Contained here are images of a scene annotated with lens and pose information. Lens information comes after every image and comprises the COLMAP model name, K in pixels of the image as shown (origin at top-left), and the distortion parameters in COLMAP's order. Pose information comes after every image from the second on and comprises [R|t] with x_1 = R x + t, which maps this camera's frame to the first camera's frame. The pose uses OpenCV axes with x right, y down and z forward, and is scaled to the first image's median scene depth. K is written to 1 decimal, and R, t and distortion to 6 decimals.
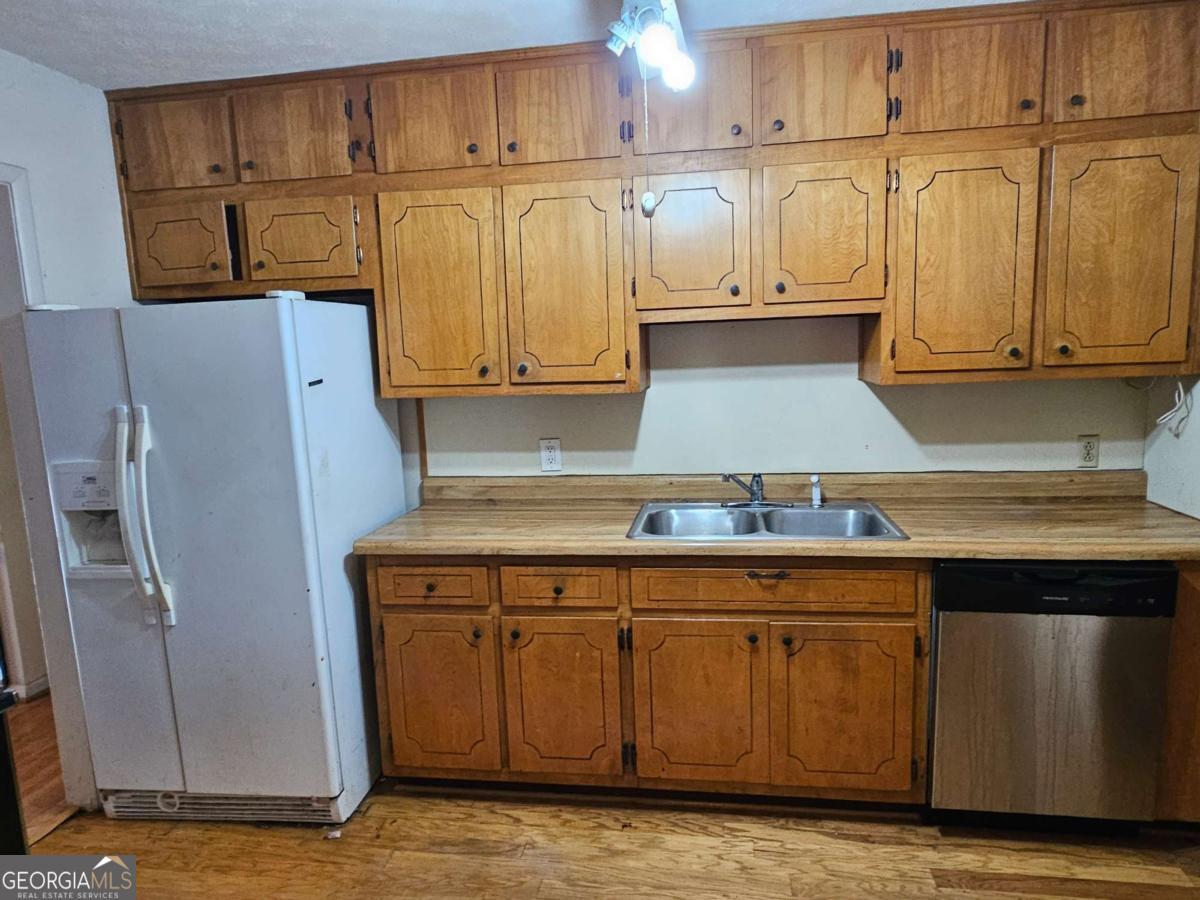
lens RADIAL K [[761.0, 0, 600.2], [0, 761.0, 452.6], [0, 0, 1]] dist [-0.001350, -0.002985]
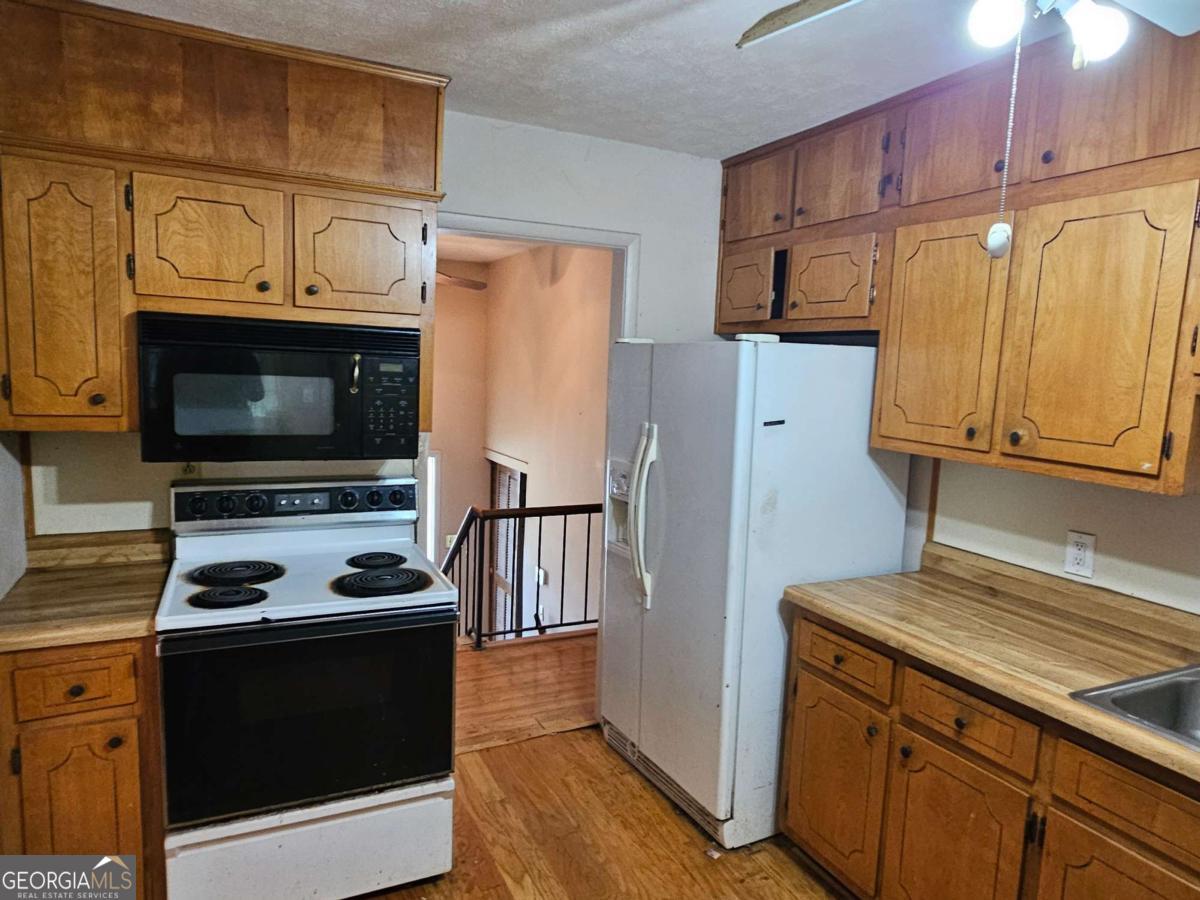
lens RADIAL K [[761.0, 0, 600.2], [0, 761.0, 451.5], [0, 0, 1]] dist [-0.001350, -0.002985]
pose [[0.568888, 0.154276, -0.807815, 0.298575], [-0.171659, 0.982887, 0.066824, -0.076176], [0.804300, 0.100654, 0.585636, 0.200056]]
